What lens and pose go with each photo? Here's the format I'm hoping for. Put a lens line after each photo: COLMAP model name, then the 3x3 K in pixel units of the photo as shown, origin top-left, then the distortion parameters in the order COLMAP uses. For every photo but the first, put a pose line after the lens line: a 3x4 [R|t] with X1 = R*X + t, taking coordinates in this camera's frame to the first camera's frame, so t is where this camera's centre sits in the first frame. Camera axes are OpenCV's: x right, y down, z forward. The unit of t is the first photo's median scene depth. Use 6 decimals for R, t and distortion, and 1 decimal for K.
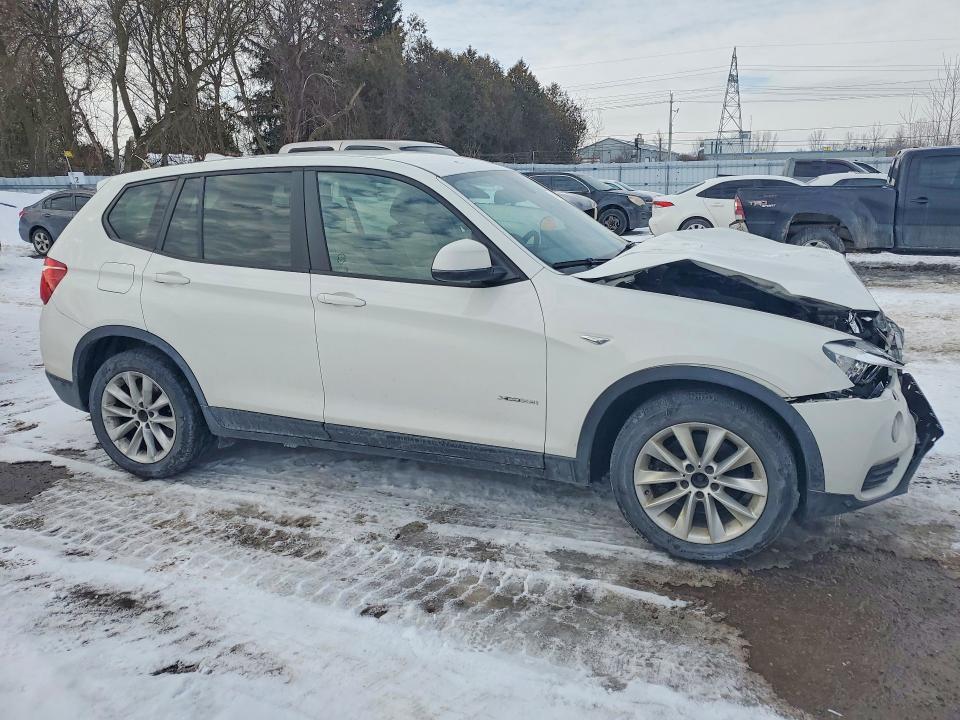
lens RADIAL K [[688.2, 0, 480.0], [0, 688.2, 360.0], [0, 0, 1]] dist [0.019573, 0.003861]
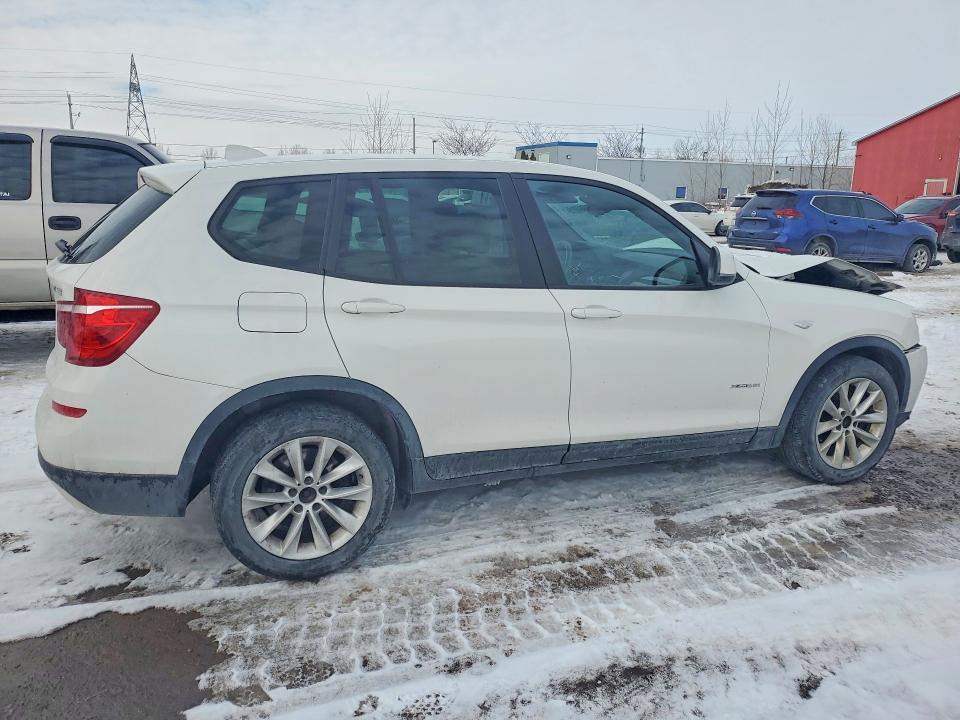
lens RADIAL K [[688.2, 0, 480.0], [0, 688.2, 360.0], [0, 0, 1]] dist [0.019573, 0.003861]
pose [[0.760837, -0.119334, 0.637877, -0.938225], [0.134962, 0.990552, 0.024335, -0.066152], [-0.634754, 0.067575, 0.769754, 0.350843]]
